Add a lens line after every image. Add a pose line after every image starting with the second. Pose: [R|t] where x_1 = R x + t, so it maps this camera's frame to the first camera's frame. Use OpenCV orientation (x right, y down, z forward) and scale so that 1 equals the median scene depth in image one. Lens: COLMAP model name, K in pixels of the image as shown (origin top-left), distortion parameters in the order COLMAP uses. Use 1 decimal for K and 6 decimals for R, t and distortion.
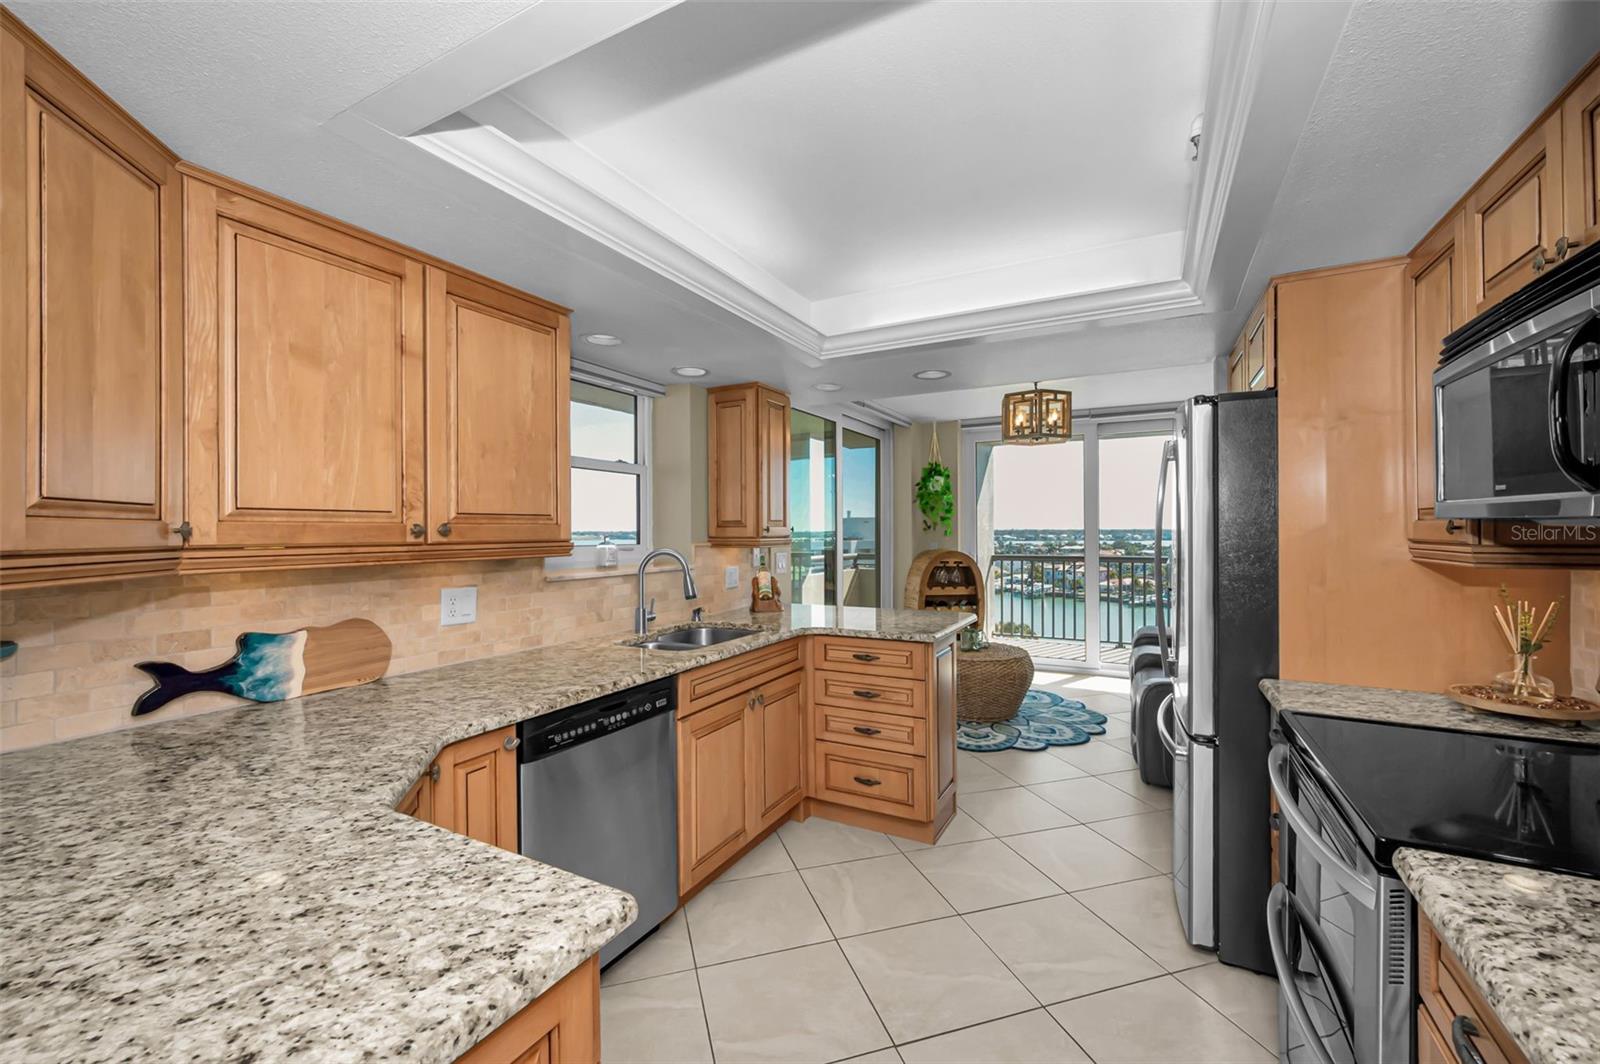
lens RADIAL K [[648.8, 0, 802.4], [0, 648.8, 531.9], [0, 0, 1]] dist [-0.001422, 0.000137]
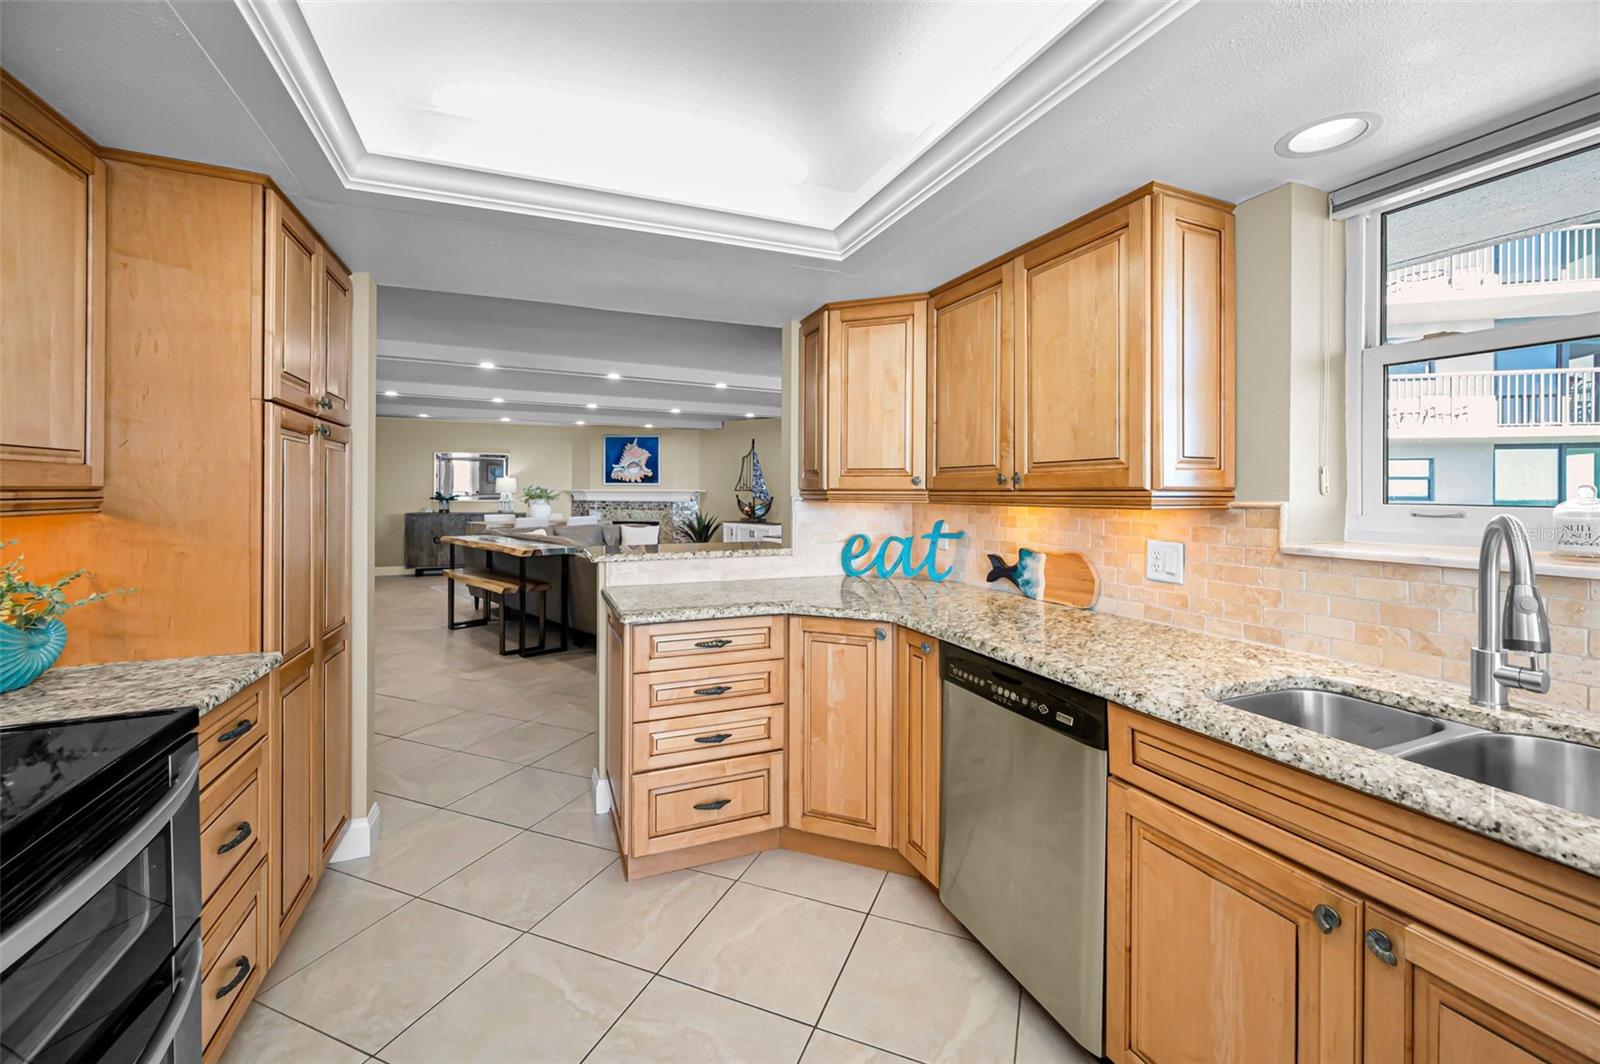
lens RADIAL K [[648.8, 0, 809.7], [0, 648.8, 495.6], [0, 0, 1]] dist [-0.001422, 0.000137]
pose [[-0.624441, 0.005959, -0.781050, 0.244219], [-0.004130, 0.999932, 0.010931, 0.007146], [0.781061, 0.010052, -0.624373, 0.592692]]
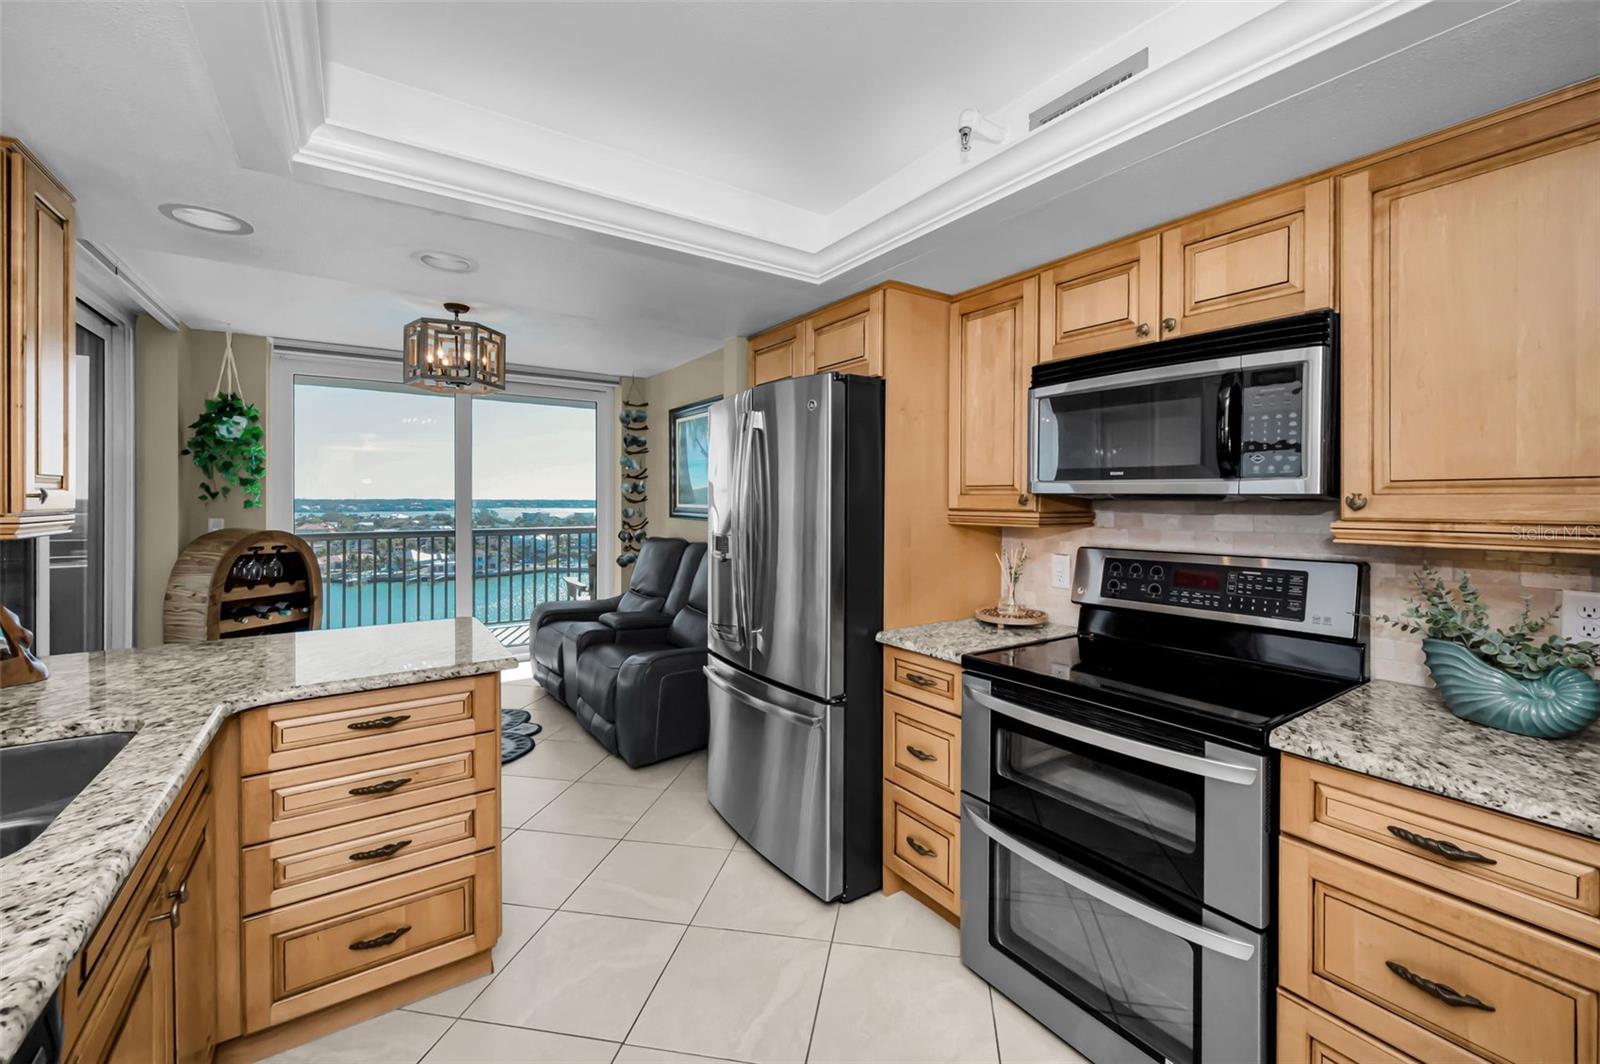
lens RADIAL K [[648.8, 0, 818.5], [0, 648.8, 504.3], [0, 0, 1]] dist [-0.001422, 0.000137]
pose [[0.442838, -0.001744, 0.896600, -0.156104], [-0.000632, 0.999997, 0.002258, 0.000453], [-0.896601, -0.001566, 0.442836, 0.261420]]
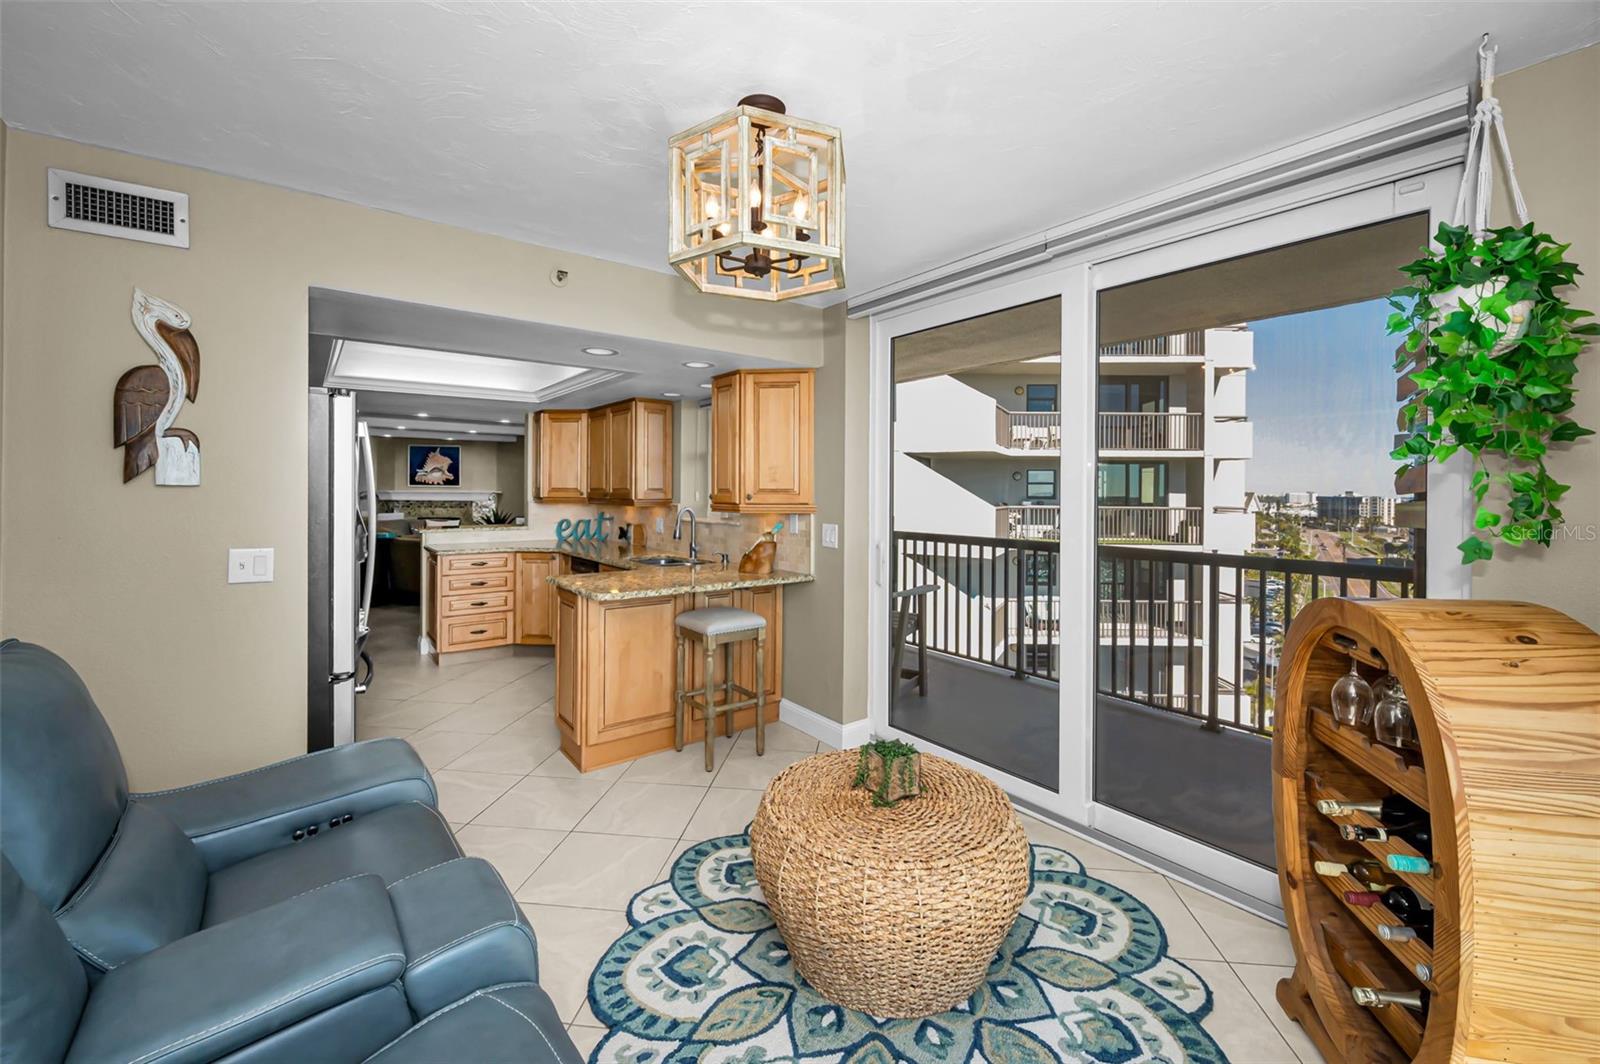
lens RADIAL K [[648.8, 0, 804.1], [0, 648.8, 490.5], [0, 0, 1]] dist [-0.001422, 0.000137]
pose [[-0.407041, 0.003819, -0.913402, 0.748998], [-0.006342, 0.999955, 0.007007, -0.019356], [0.913388, 0.008645, -0.406998, 1.257649]]
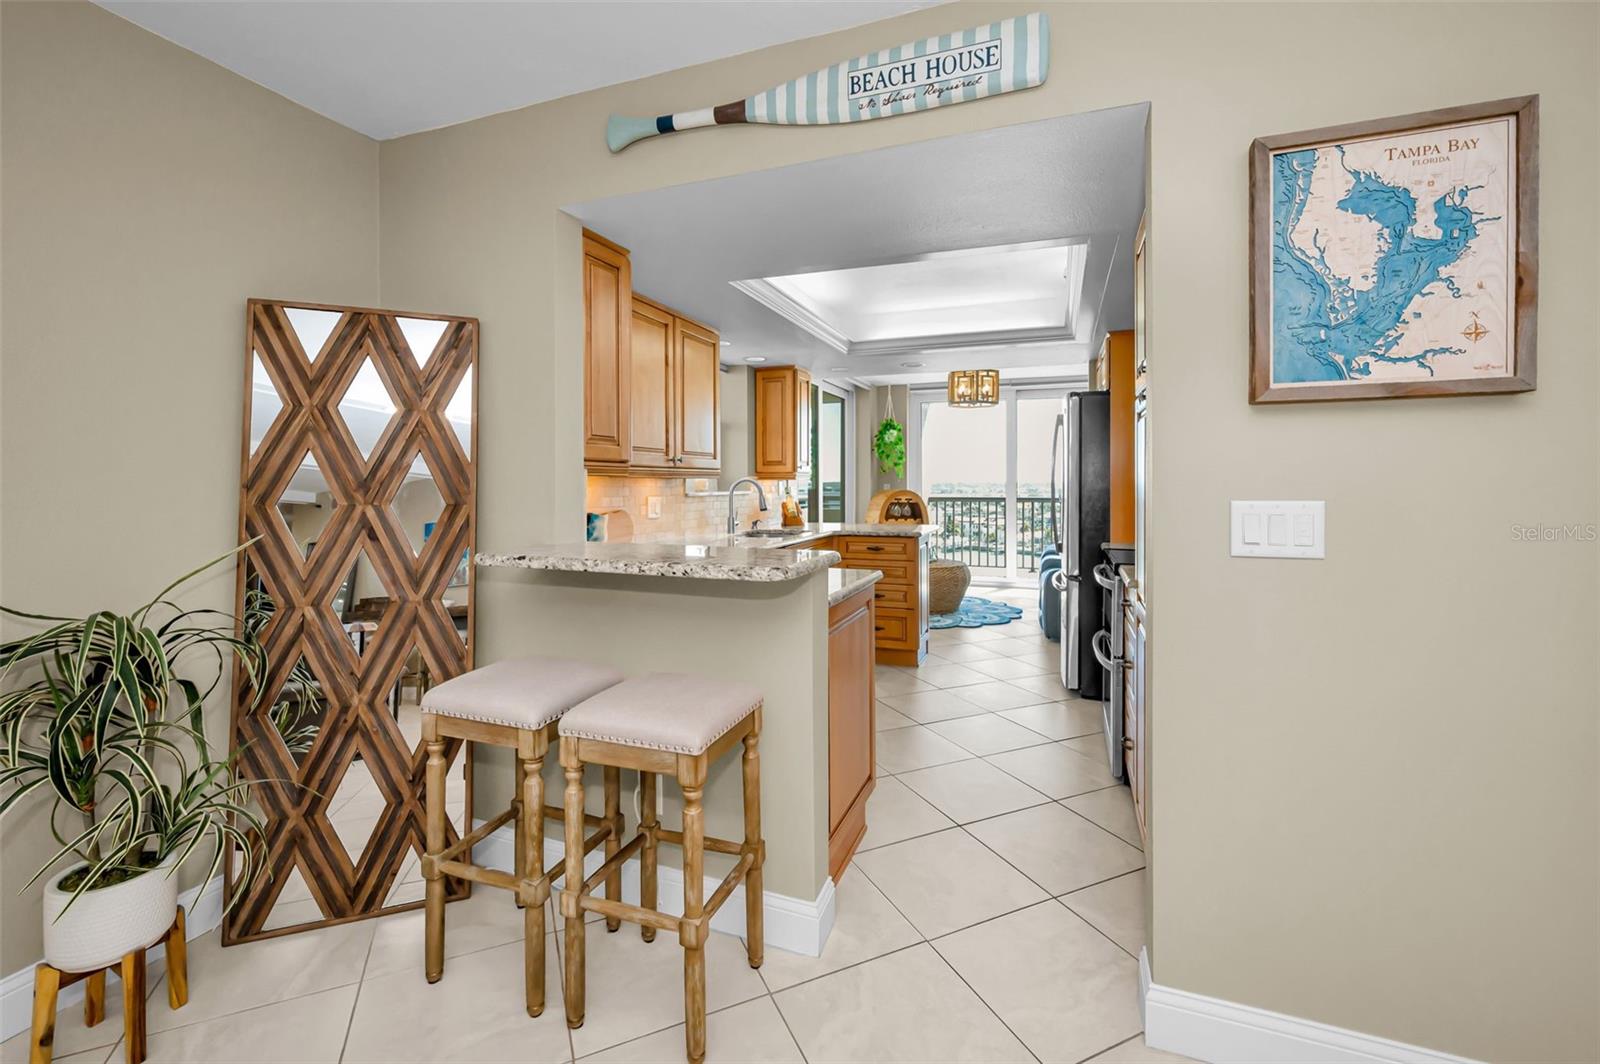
lens RADIAL K [[701.1, 0, 781.1], [0, 701.1, 488.2], [0, 0, 1]] dist [-0.002431, -0.000031]
pose [[0.994061, 0.003172, 0.108774, -0.199849], [-0.003736, 0.999981, 0.004982, 0.026617], [-0.108756, -0.005358, 0.994054, -0.415840]]
